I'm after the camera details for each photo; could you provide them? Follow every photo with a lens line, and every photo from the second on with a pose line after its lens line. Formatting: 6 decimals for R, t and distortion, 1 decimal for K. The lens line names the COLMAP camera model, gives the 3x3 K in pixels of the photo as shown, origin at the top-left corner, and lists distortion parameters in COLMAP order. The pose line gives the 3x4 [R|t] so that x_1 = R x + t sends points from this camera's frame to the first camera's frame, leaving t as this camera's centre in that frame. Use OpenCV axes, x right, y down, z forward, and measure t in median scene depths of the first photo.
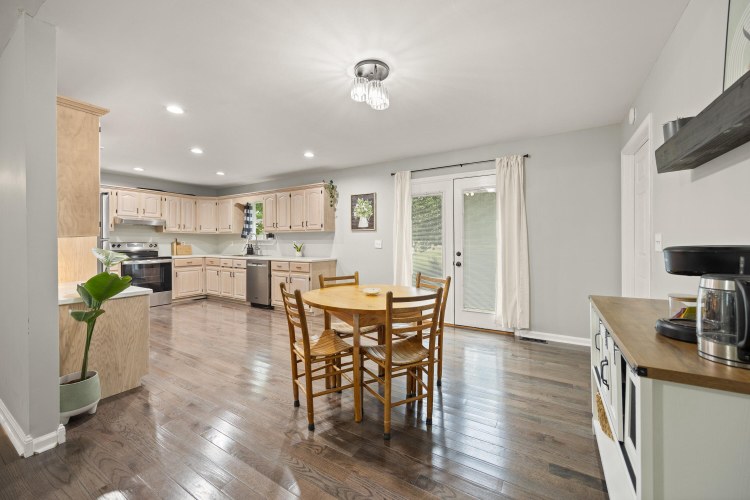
lens RADIAL K [[293.8, 0, 378.4], [0, 293.8, 244.0], [0, 0, 1]] dist [0.000301, -0.000025]
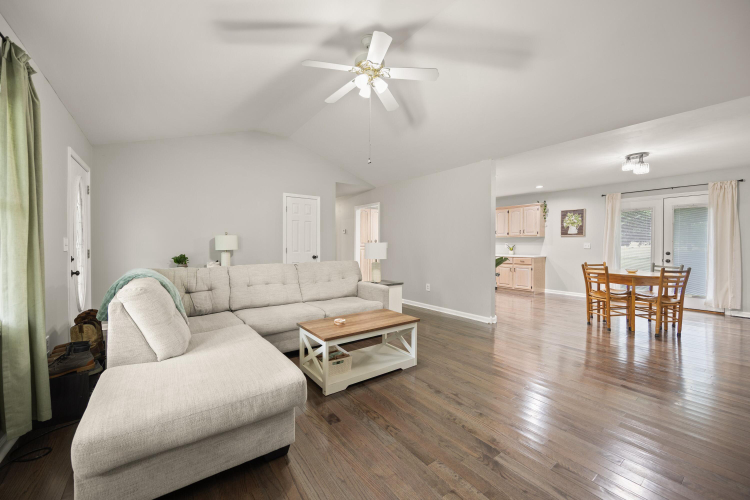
lens RADIAL K [[293.8, 0, 375.0], [0, 293.8, 250.0], [0, 0, 1]] dist [-0.001628, -0.000171]
pose [[0.926724, 0.010668, -0.375592, -0.368795], [-0.004896, 0.999855, 0.016318, 0.002041], [0.375711, -0.013284, 0.926642, -0.595824]]
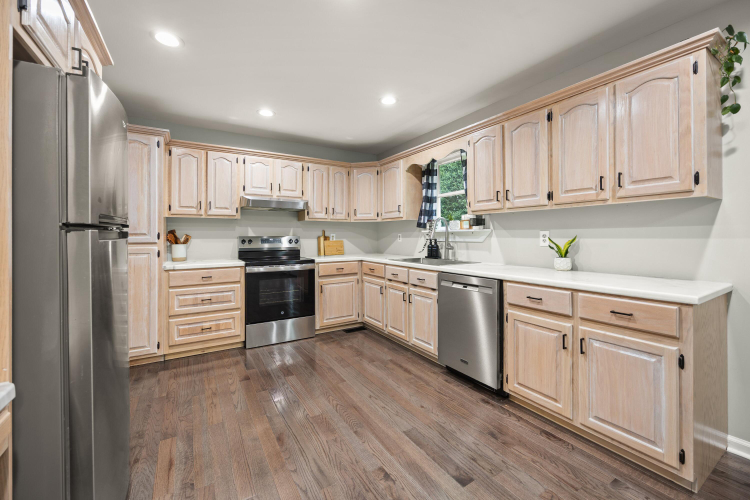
lens RADIAL K [[307.9, 0, 373.5], [0, 307.9, 236.4], [0, 0, 1]] dist [-0.001021, -0.000216]
pose [[0.883016, -0.003700, -0.469328, -0.320726], [0.000945, 0.999981, -0.006105, -0.001143], [0.469341, 0.004948, 0.883003, 0.533460]]
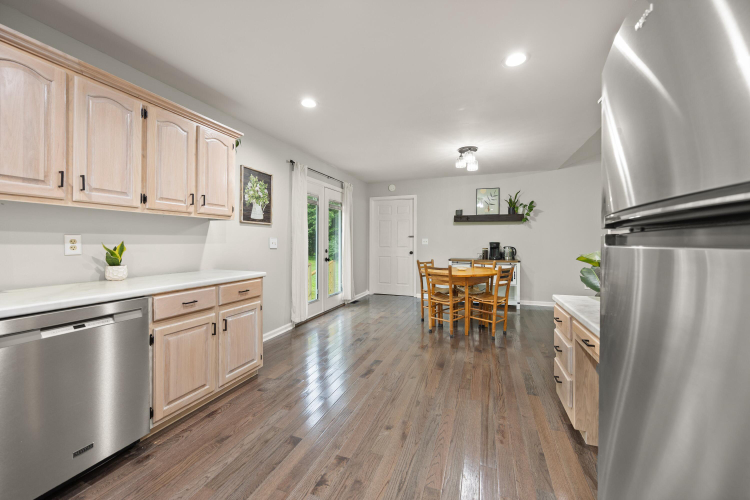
lens RADIAL K [[293.8, 0, 378.4], [0, 293.8, 244.0], [0, 0, 1]] dist [0.000301, -0.000025]
pose [[-0.192788, -0.007191, 0.981214, -0.729410], [0.005028, 0.999953, 0.008316, -0.002635], [-0.981228, 0.006536, -0.192743, 0.796988]]
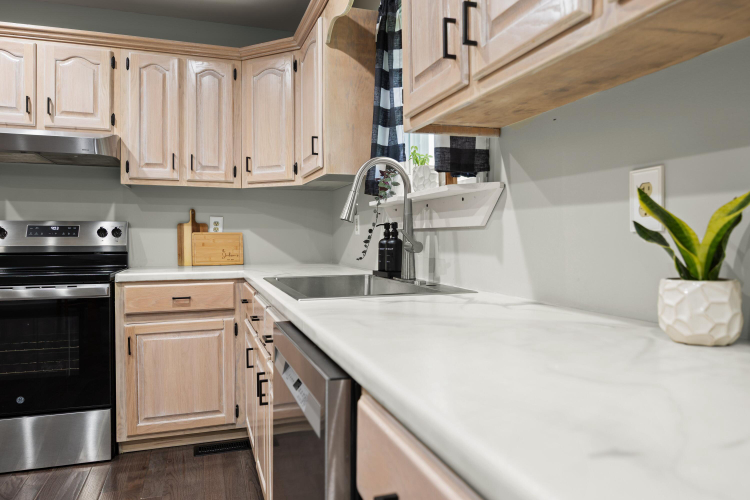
lens RADIAL K [[524.5, 0, 375.2], [0, 524.5, 245.8], [0, 0, 1]] dist [-0.000428, 0.000145]
pose [[0.758737, 0.006154, -0.651368, -0.257915], [-0.002289, 0.999974, 0.006780, 0.015826], [0.651393, -0.003653, 0.758731, 0.871278]]
